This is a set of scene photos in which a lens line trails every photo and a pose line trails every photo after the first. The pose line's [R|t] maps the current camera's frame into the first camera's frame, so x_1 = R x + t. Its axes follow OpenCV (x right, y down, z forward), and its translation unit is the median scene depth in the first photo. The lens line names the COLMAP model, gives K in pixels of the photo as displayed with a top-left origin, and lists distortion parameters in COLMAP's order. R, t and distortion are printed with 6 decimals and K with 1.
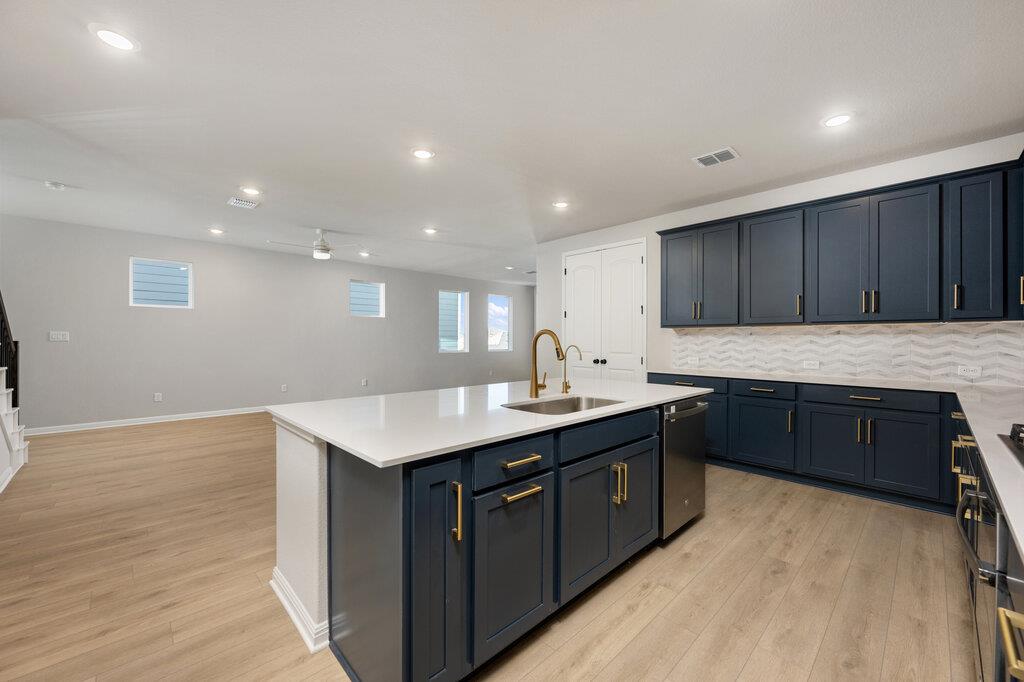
lens RADIAL K [[404.7, 0, 512.0], [0, 404.7, 338.6], [0, 0, 1]] dist [0.001314, 0.000269]
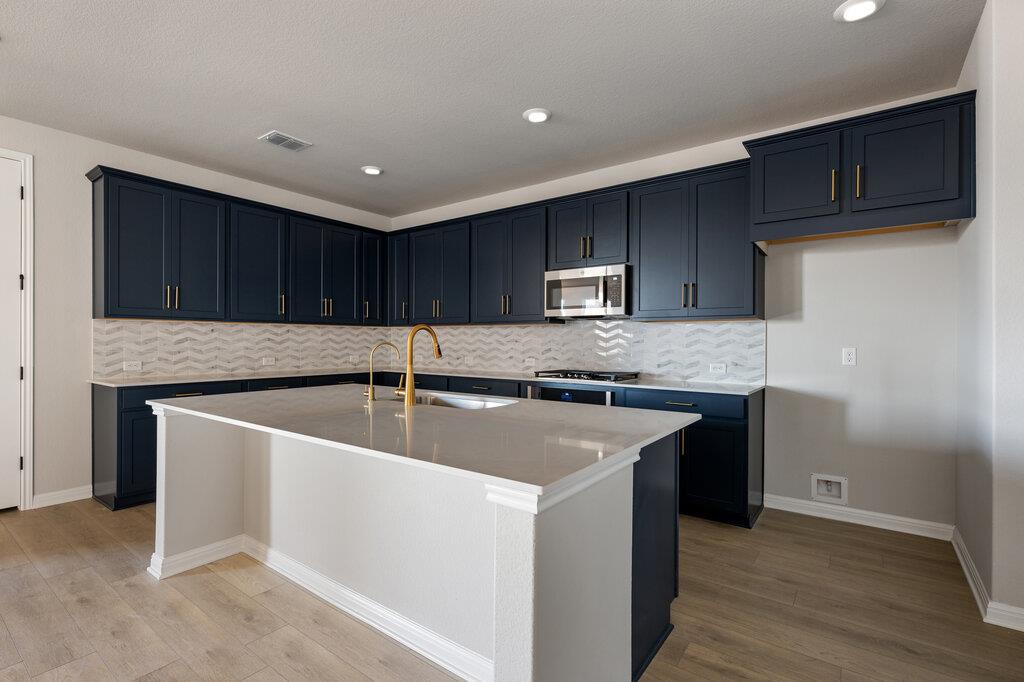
lens RADIAL K [[474.1, 0, 510.7], [0, 474.1, 343.4], [0, 0, 1]] dist [-0.002706, -0.000375]
pose [[-0.168120, -0.007476, 0.985738, -0.670552], [-0.006151, 0.999960, 0.006535, 0.007851], [-0.985747, -0.004964, -0.168159, 0.686422]]
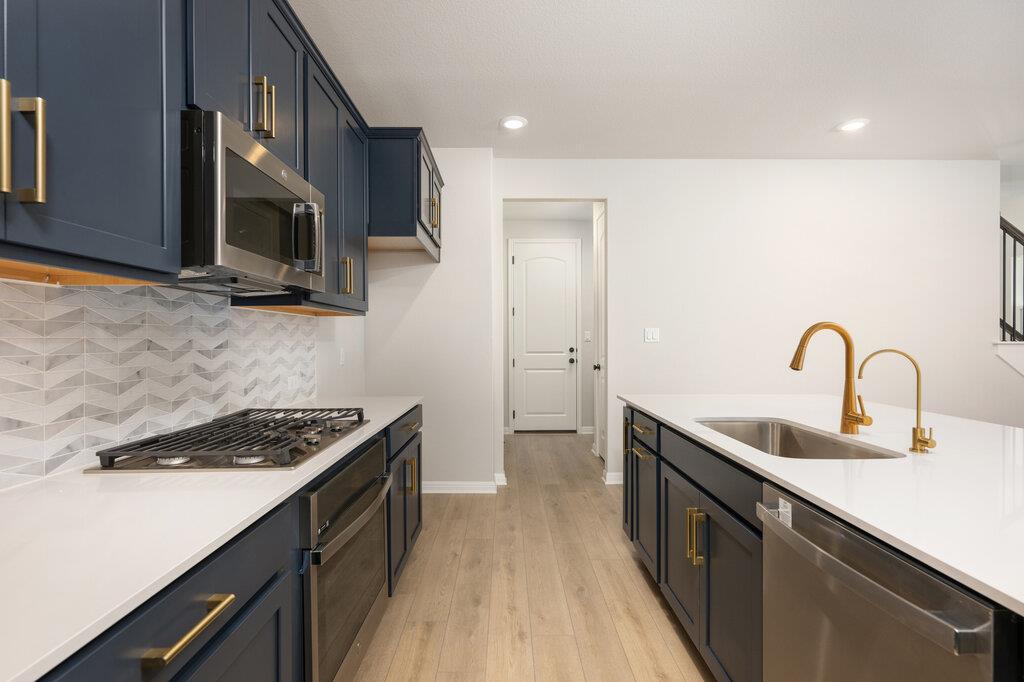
lens RADIAL K [[496.2, 0, 512.0], [0, 496.2, 341.0], [0, 0, 1]] dist [-0.001775, 0.000407]
pose [[-0.684773, 0.003131, -0.728750, 0.675382], [0.003169, 0.999994, 0.001319, 0.003739], [0.728749, -0.001406, -0.684779, 0.815578]]
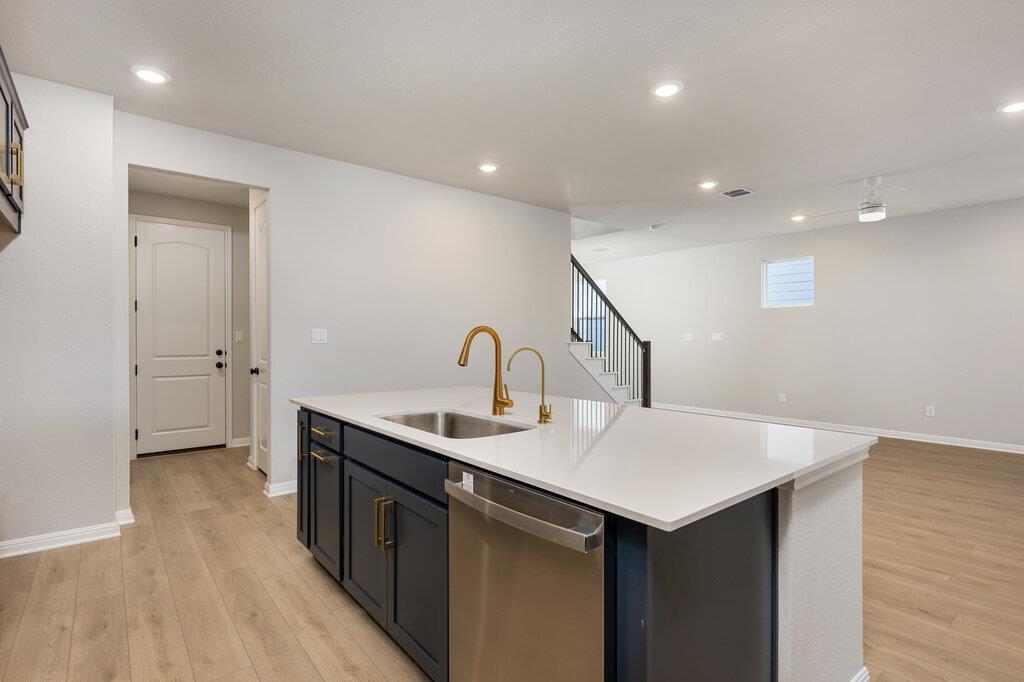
lens RADIAL K [[496.2, 0, 512.0], [0, 496.2, 341.0], [0, 0, 1]] dist [-0.001775, 0.000407]
pose [[-0.080733, 0.001702, -0.996734, 0.708780], [0.003826, 0.999992, 0.001398, 0.003850], [0.996728, -0.003701, -0.080739, 0.788593]]
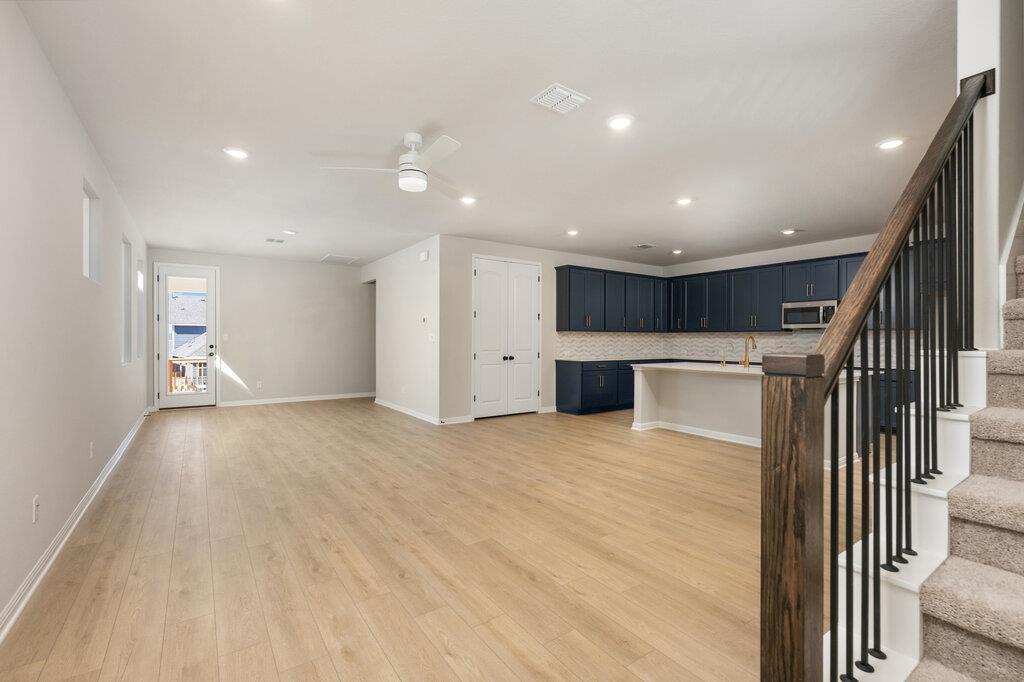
lens RADIAL K [[451.7, 0, 512.0], [0, 451.7, 341.0], [0, 0, 1]] dist [-0.000494, -0.000131]
pose [[0.155542, -0.005456, 0.987814, -1.771930], [-0.005347, 0.999965, 0.006365, -0.001343], [-0.987815, -0.006271, 0.155507, 1.323152]]
